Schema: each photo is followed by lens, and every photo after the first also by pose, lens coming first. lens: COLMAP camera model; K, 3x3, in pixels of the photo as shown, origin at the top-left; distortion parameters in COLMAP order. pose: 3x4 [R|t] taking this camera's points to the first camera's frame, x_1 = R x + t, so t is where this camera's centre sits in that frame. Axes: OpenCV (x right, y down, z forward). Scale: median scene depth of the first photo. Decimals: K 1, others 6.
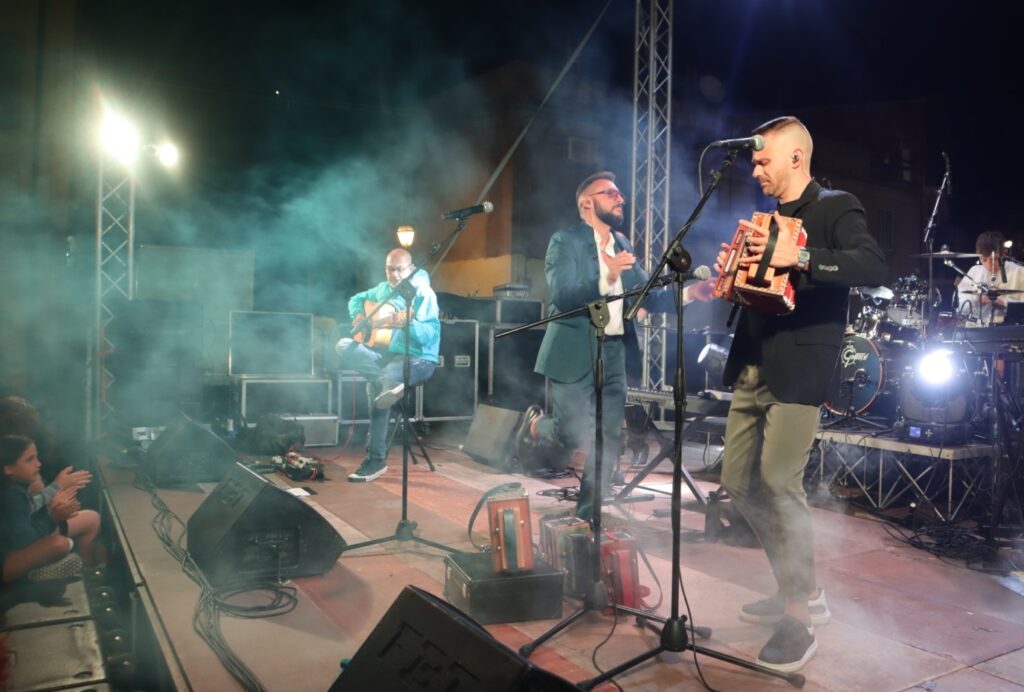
lens RADIAL K [[838.0, 0, 504.7], [0, 838.0, 336.1], [0, 0, 1]] dist [-0.113472, 0.066360]
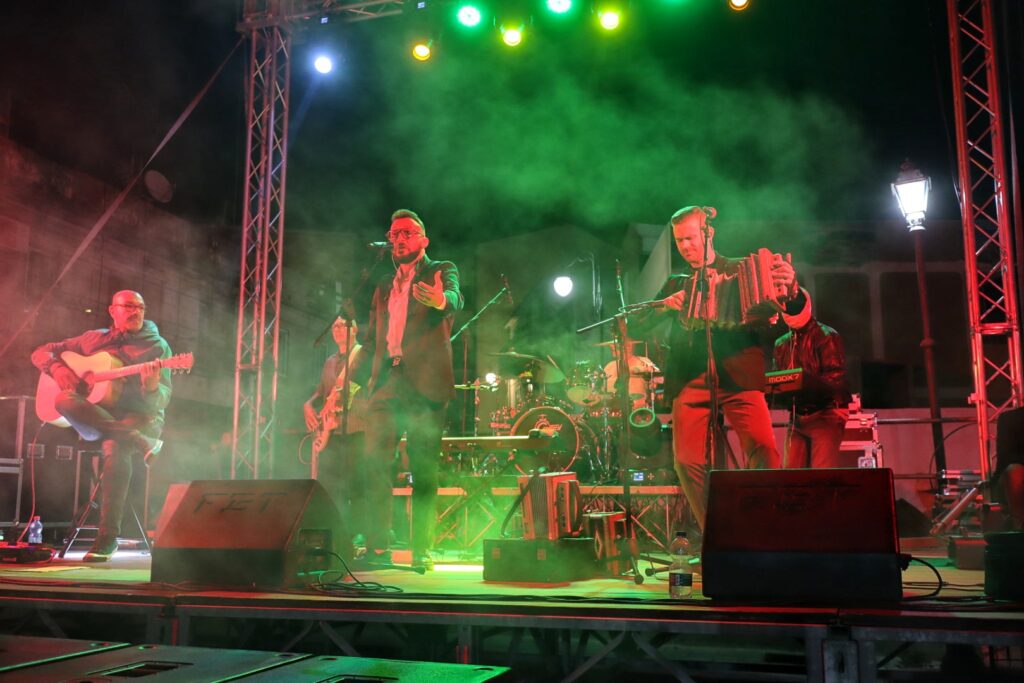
lens RADIAL K [[998.4, 0, 518.1], [0, 998.4, 344.7], [0, 0, 1]] dist [-0.003111, 0.000000]
pose [[0.758093, 0.082653, 0.646887, -0.720365], [0.020613, 0.988404, -0.150445, 0.167307], [-0.651821, 0.127385, 0.747598, -0.028888]]
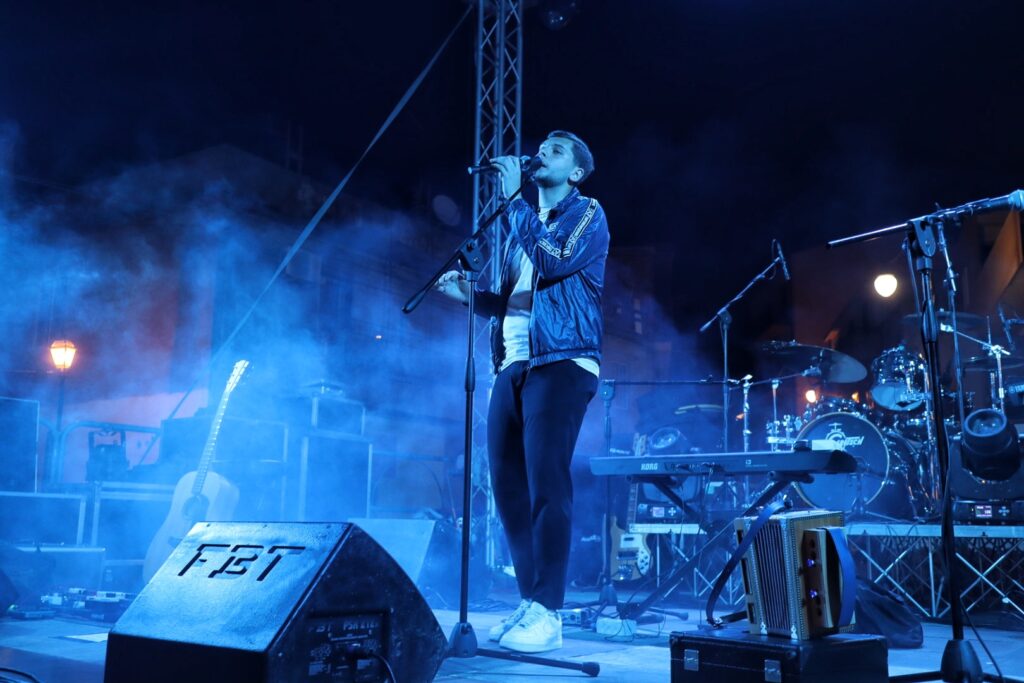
lens RADIAL K [[998.4, 0, 508.2], [0, 998.4, 347.4], [0, 0, 1]] dist [-0.003111, 0.000000]
pose [[0.928498, 0.057268, 0.366895, -0.364021], [0.009355, 0.984116, -0.177282, 0.149972], [-0.371220, 0.168038, 0.913214, 0.280553]]
